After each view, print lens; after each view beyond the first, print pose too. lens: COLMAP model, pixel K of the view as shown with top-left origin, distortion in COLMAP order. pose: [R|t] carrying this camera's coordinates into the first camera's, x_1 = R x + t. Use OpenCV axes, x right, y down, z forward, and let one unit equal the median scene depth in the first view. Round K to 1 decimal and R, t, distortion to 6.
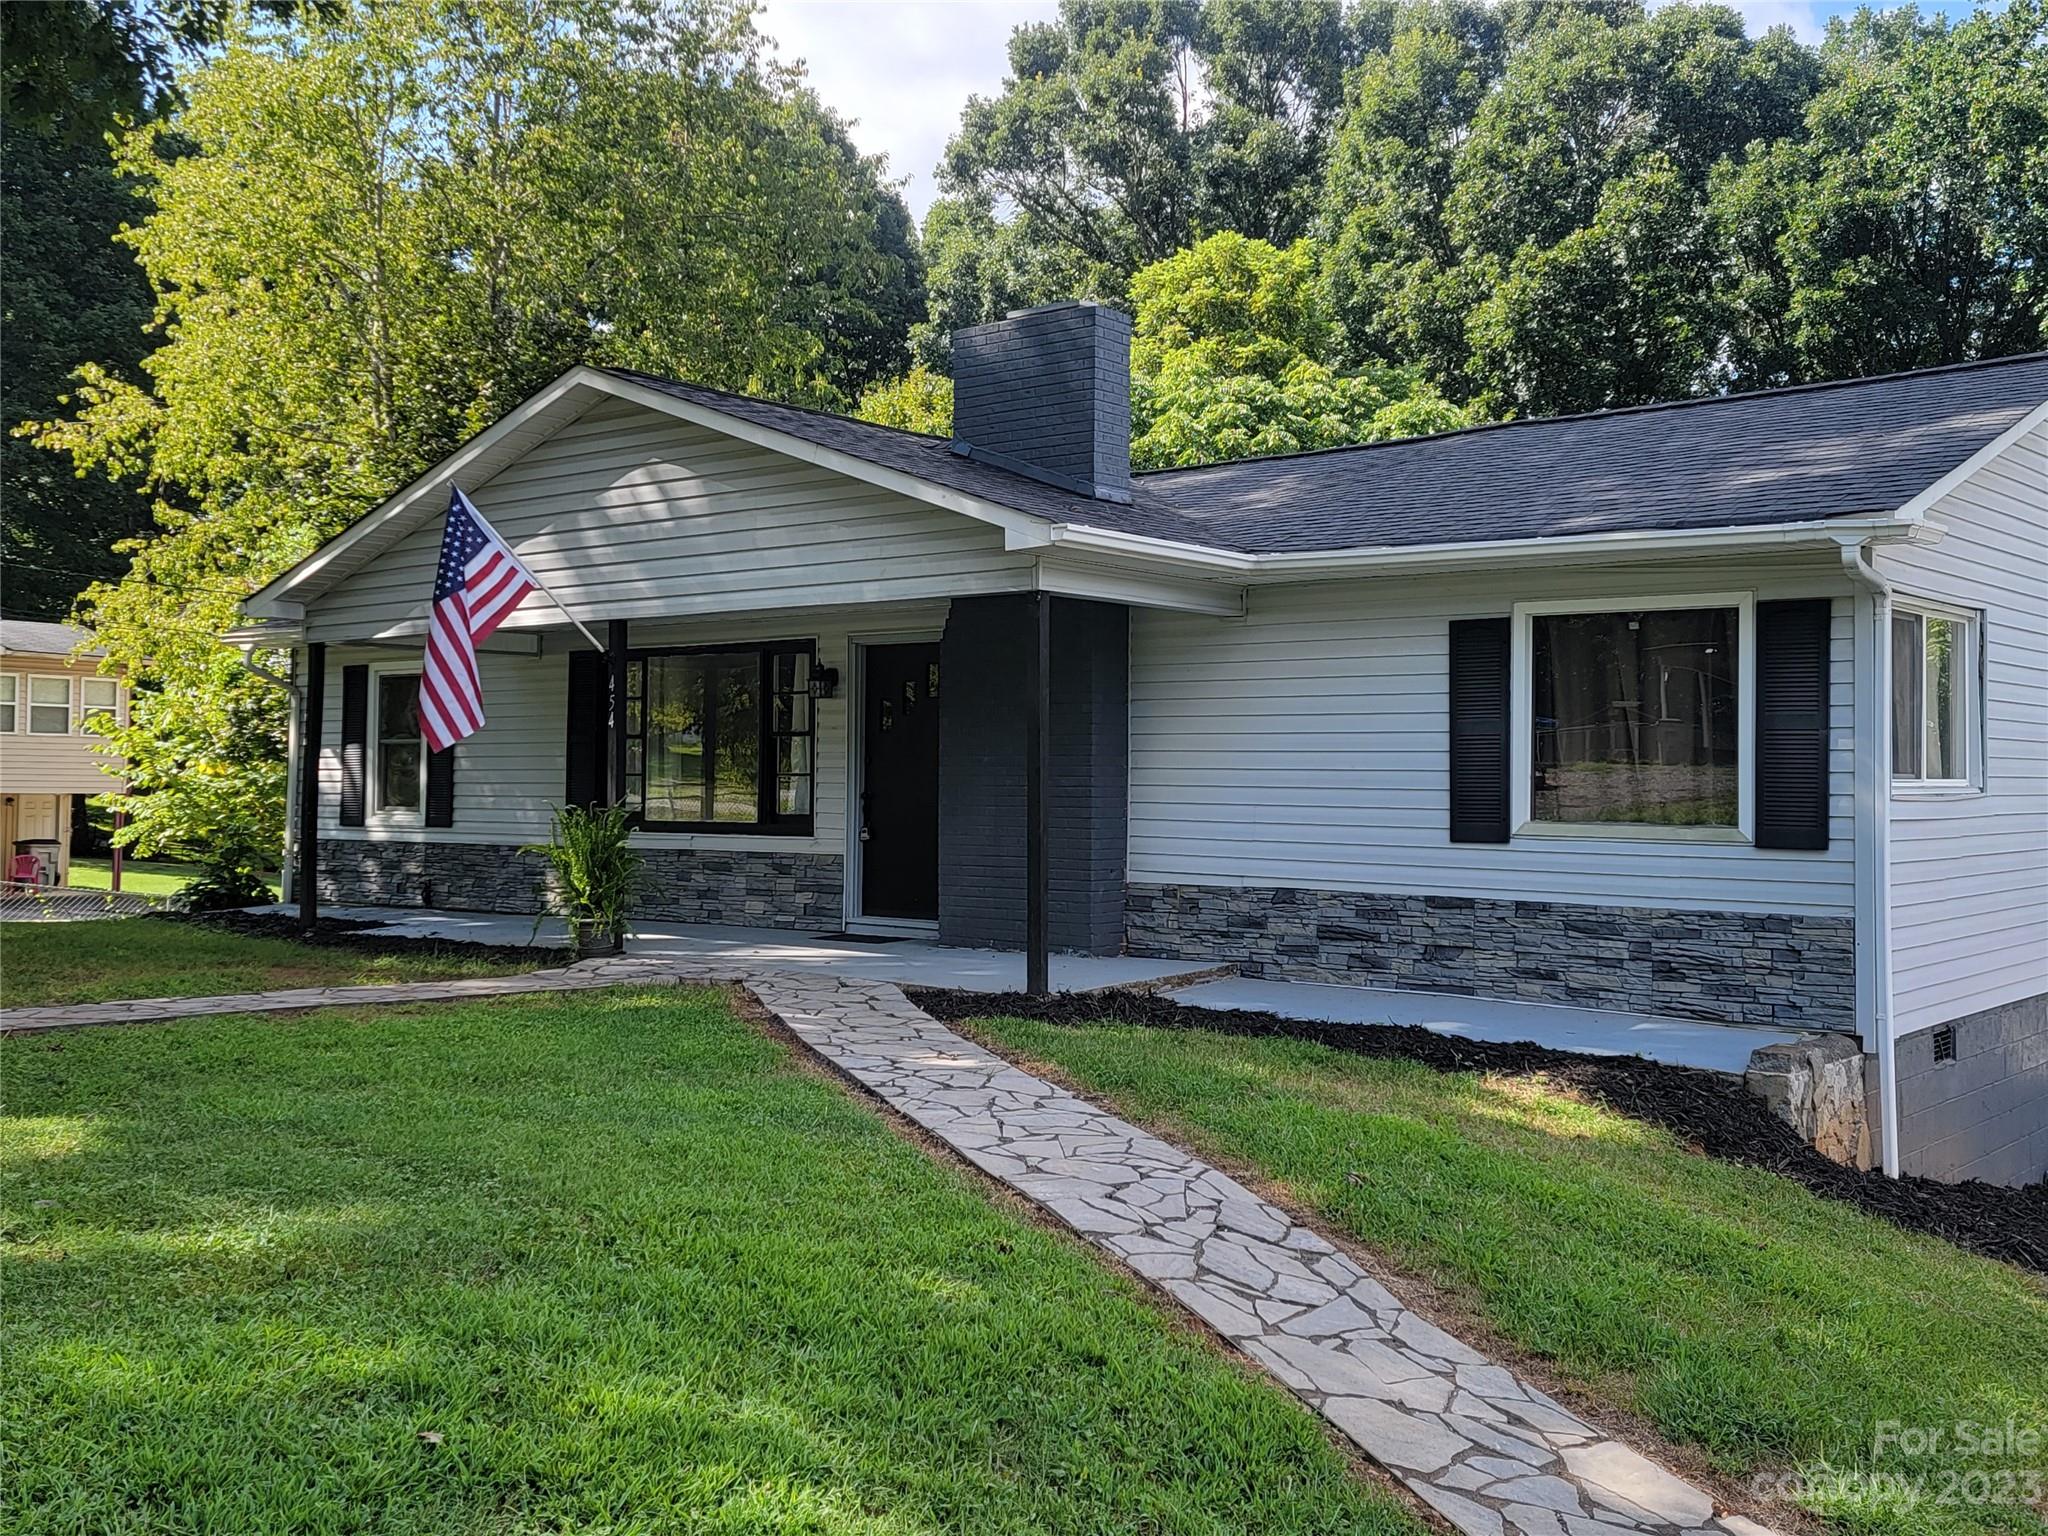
lens RADIAL K [[2058.8, 0, 941.9], [0, 2058.8, 710.6], [0, 0, 1]] dist [0.051456, 0.007293]
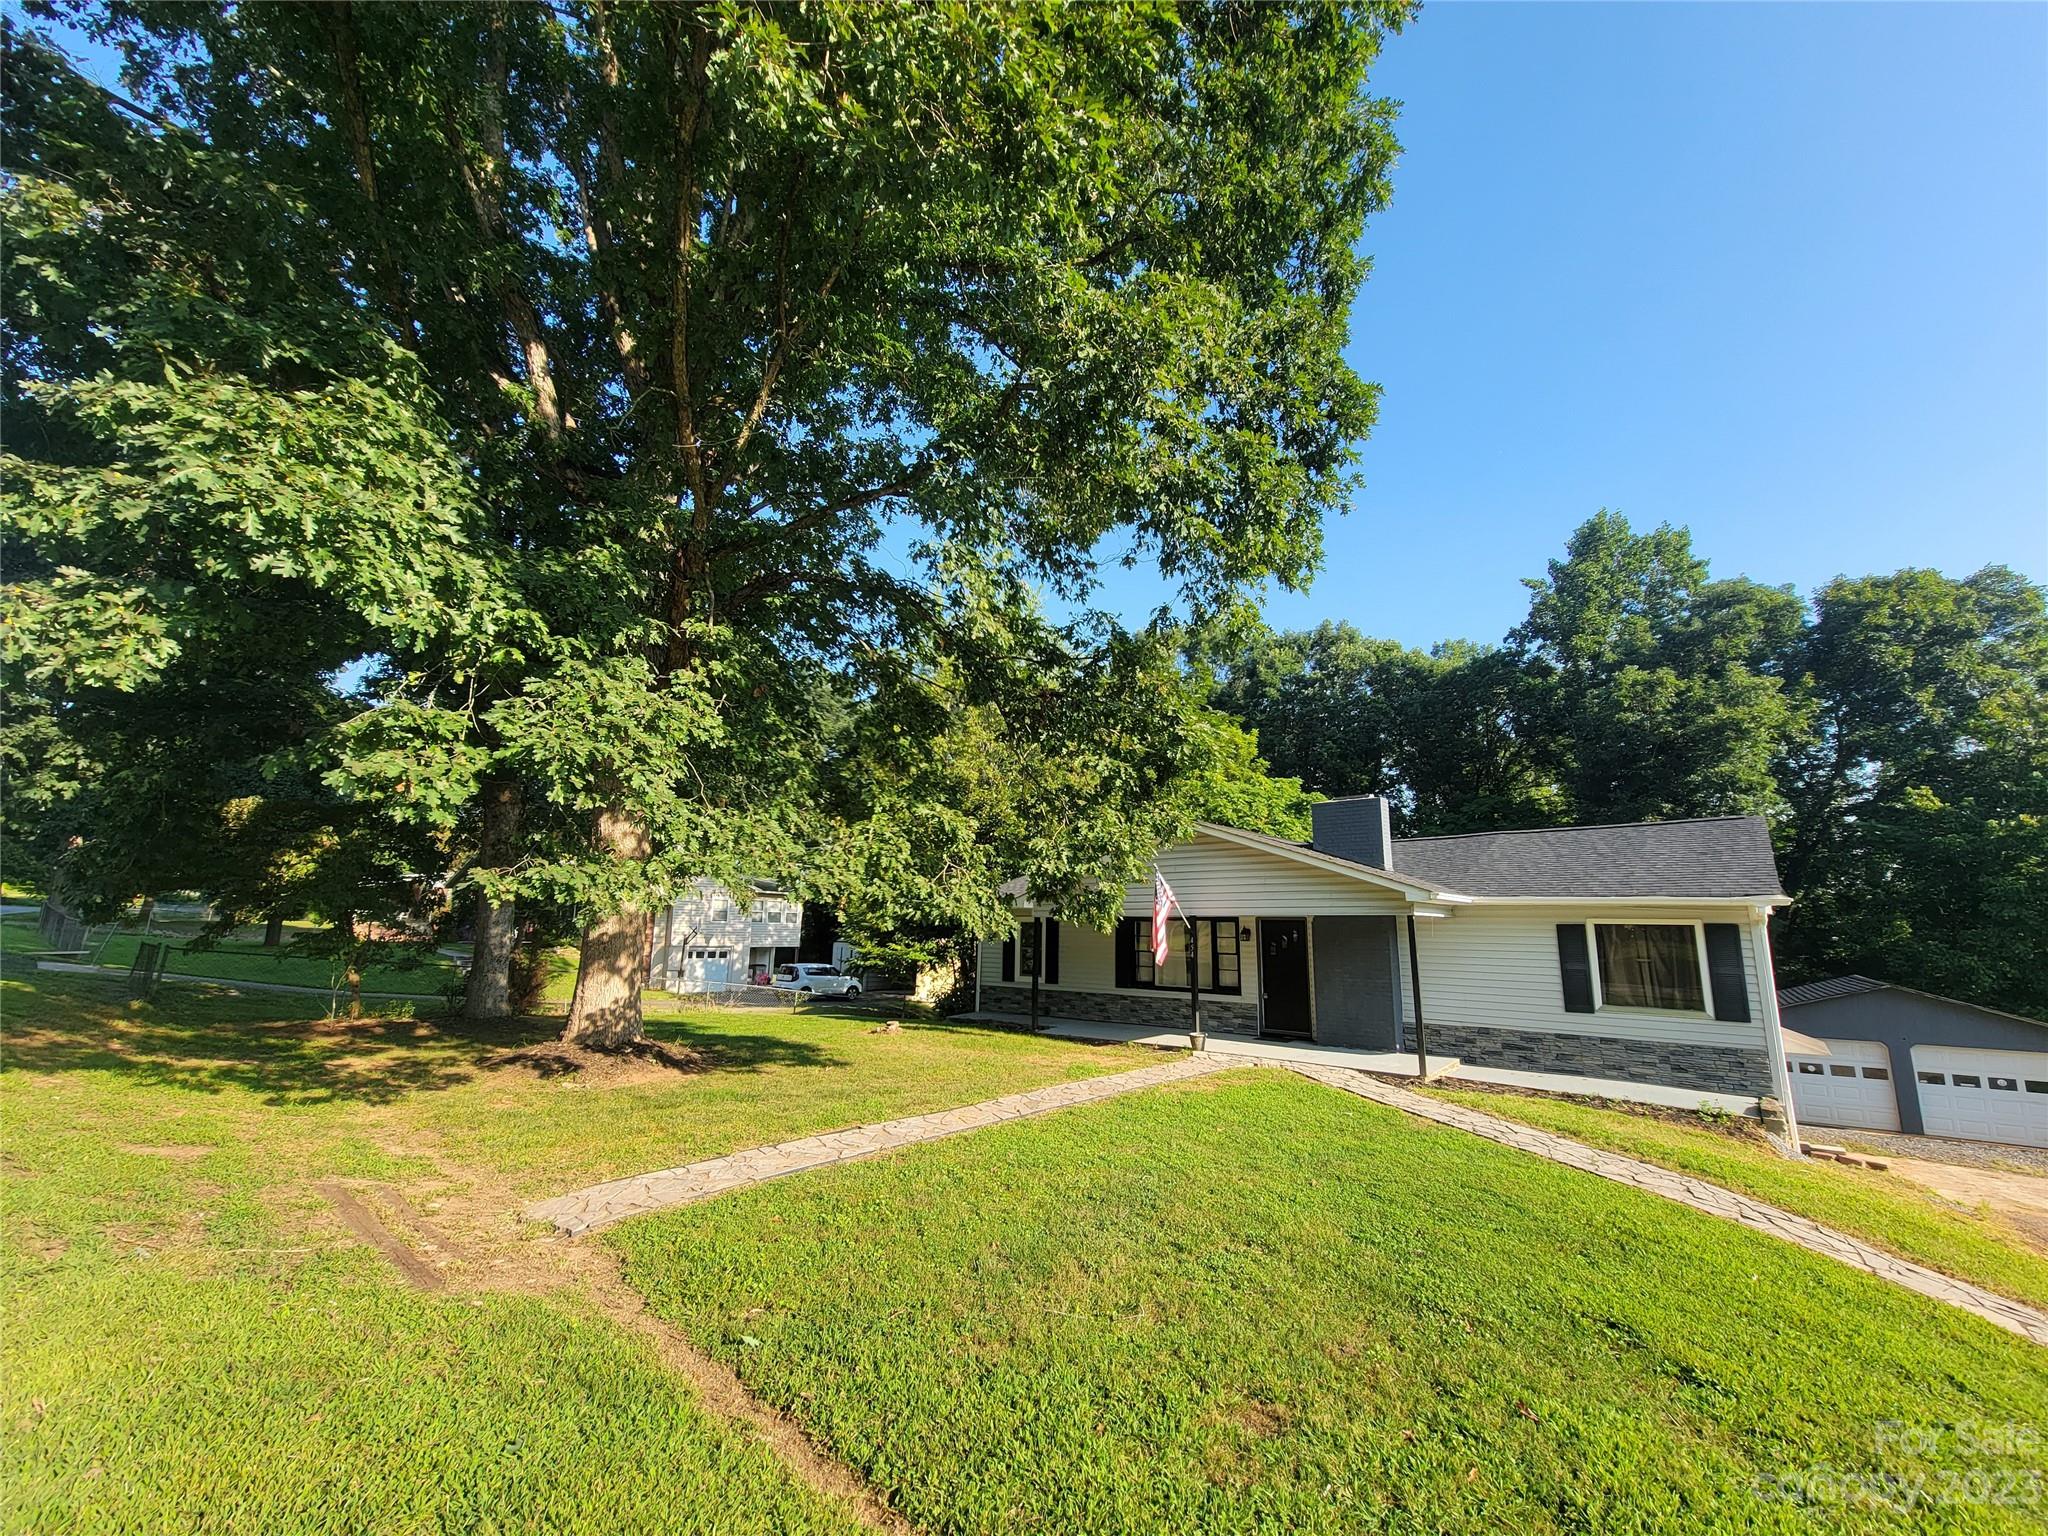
lens RADIAL K [[829.8, 0, 1019.8], [0, 829.8, 779.9], [0, 0, 1]] dist [-0.004398, -0.000109]
pose [[0.999989, 0.001559, -0.004513, -0.430294], [-0.002174, 0.990175, -0.139815, -0.077409], [0.004250, 0.139823, 0.990167, -0.061533]]
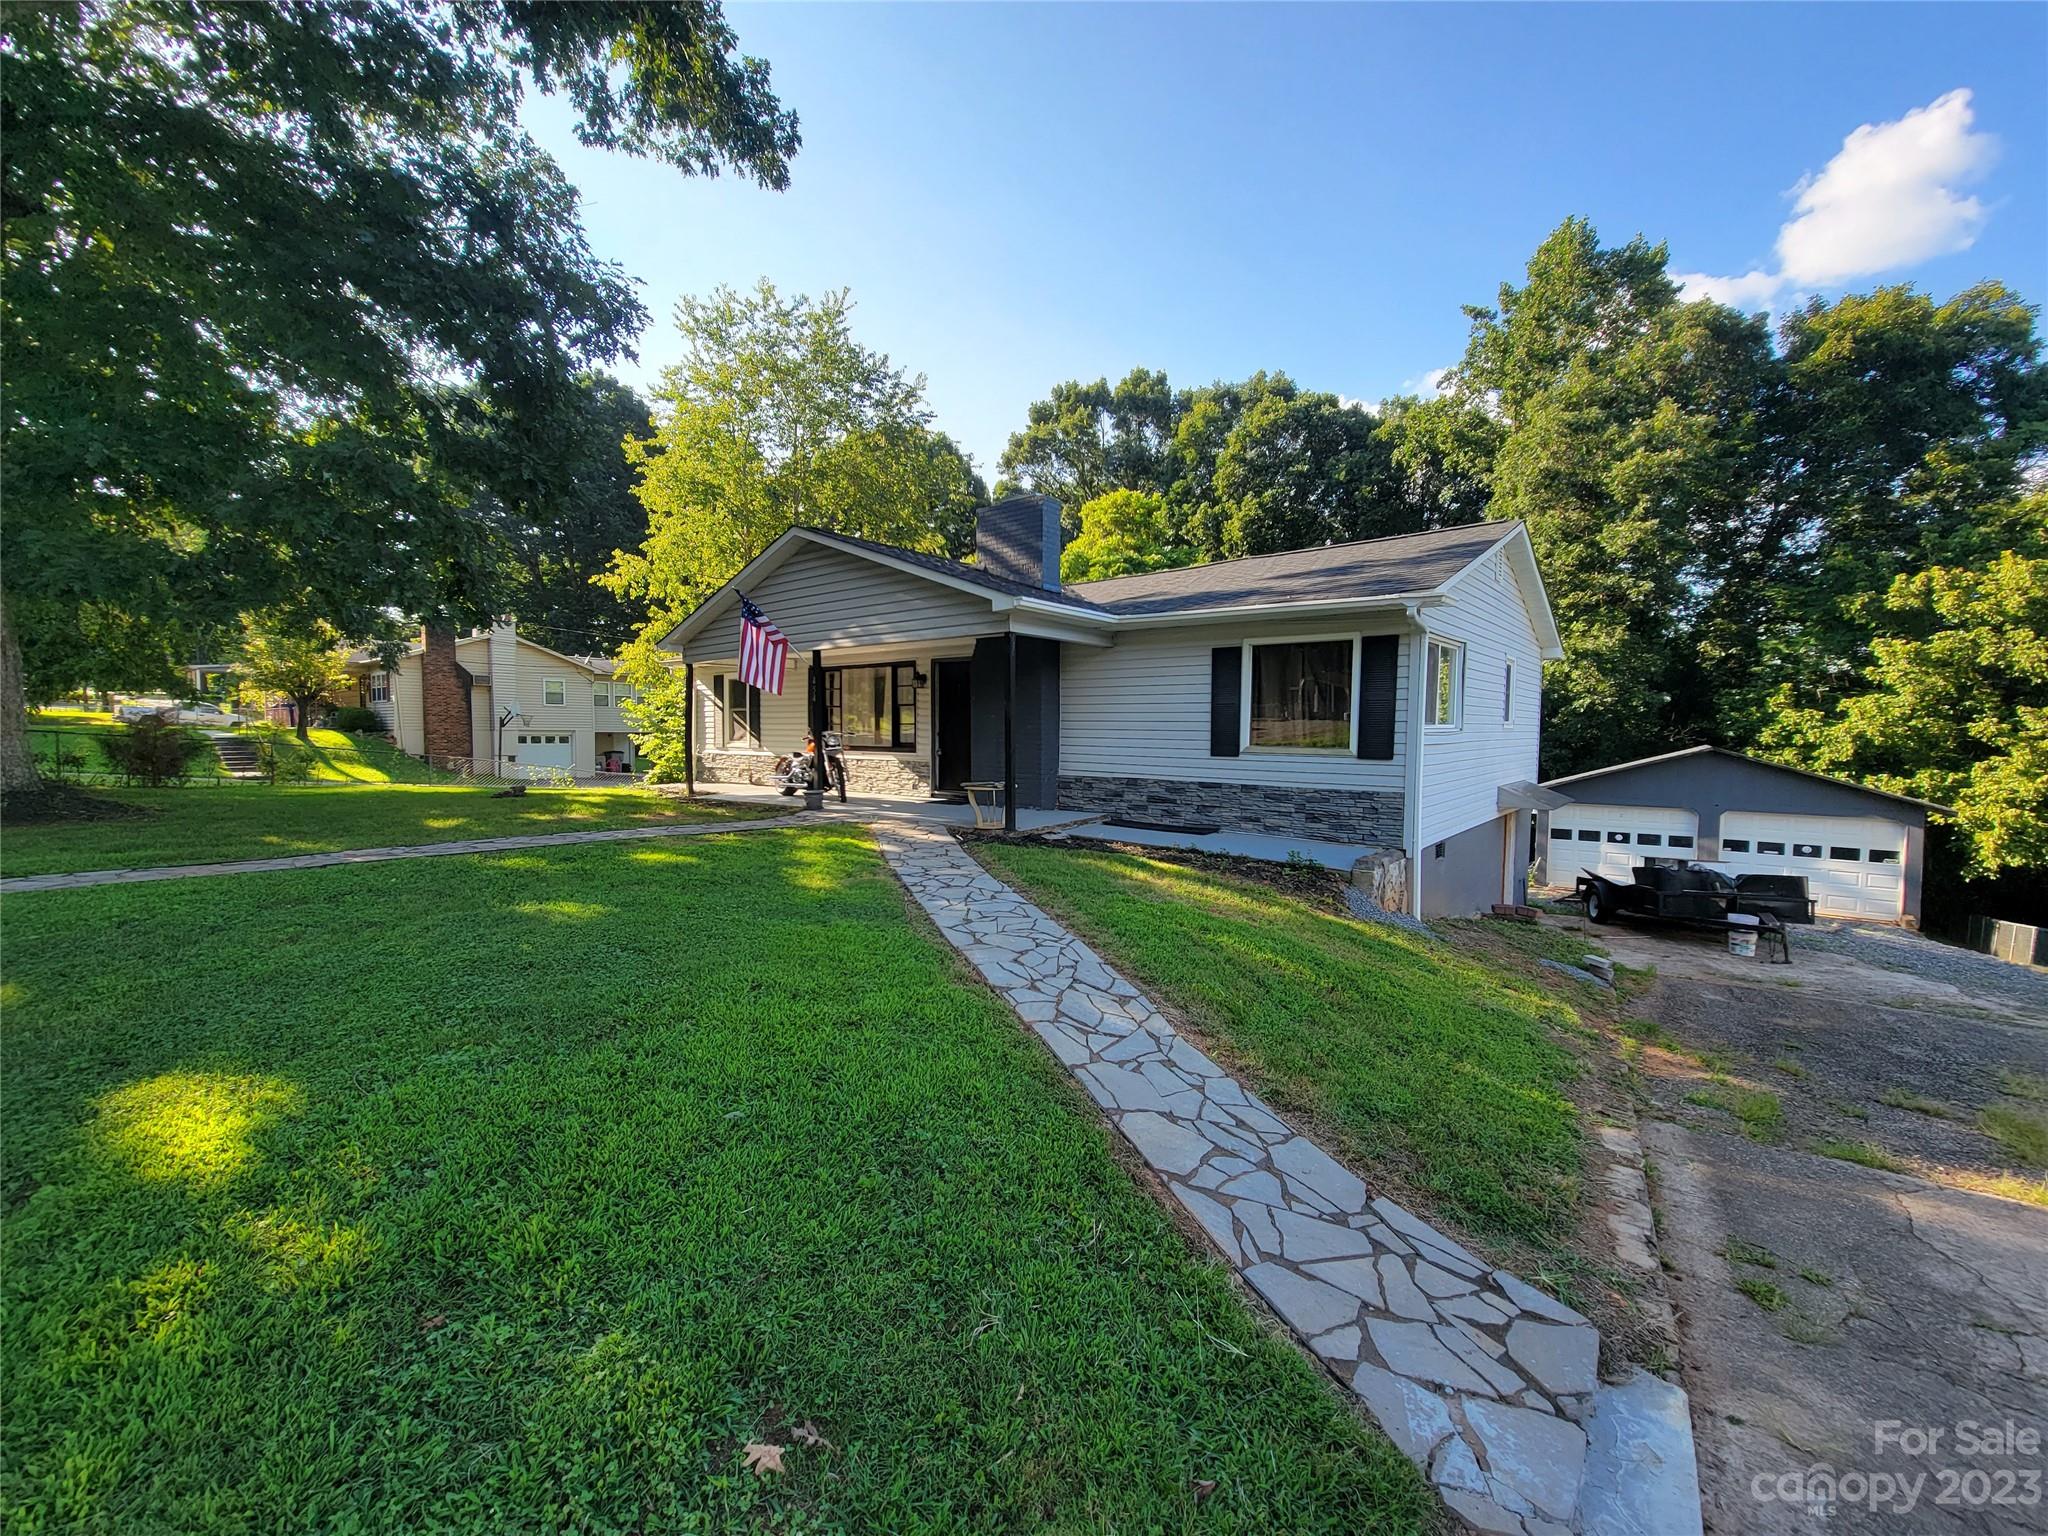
lens RADIAL K [[834.4, 0, 1023.2], [0, 834.4, 781.7], [0, 0, 1]] dist [-0.003440, 0.000018]
pose [[0.999812, -0.004817, 0.018771, 0.042181], [0.002946, 0.995138, 0.098448, 0.006345], [-0.019154, -0.098374, 0.994965, 0.168301]]
